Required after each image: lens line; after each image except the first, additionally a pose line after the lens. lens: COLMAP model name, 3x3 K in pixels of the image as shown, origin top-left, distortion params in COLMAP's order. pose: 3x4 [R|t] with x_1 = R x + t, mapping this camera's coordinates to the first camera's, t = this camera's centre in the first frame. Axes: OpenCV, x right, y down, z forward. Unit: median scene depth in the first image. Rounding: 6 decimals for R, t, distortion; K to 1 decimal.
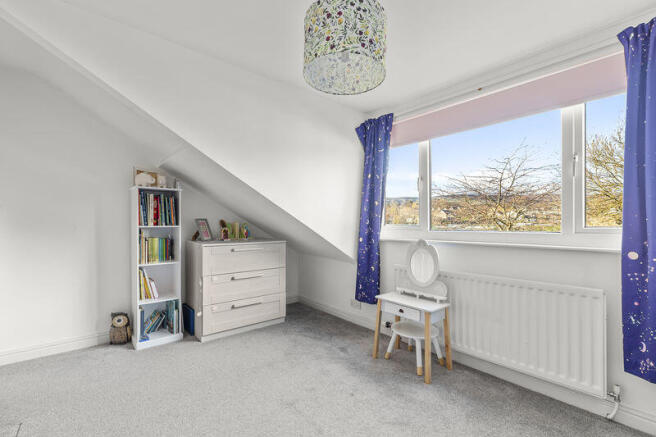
lens RADIAL K [[293.6, 0, 325.3], [0, 293.6, 223.5], [0, 0, 1]] dist [0.001171, 0.000088]
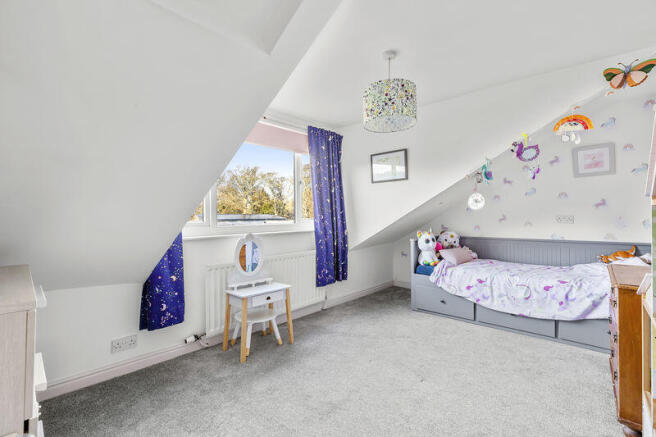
lens RADIAL K [[293.6, 0, 325.3], [0, 293.6, 223.5], [0, 0, 1]] dist [0.001171, 0.000088]
pose [[-0.132469, -0.022251, 0.990937, -0.819214], [0.002982, 0.999735, 0.022847, -0.007781], [-0.991183, 0.005981, -0.132367, 0.888221]]
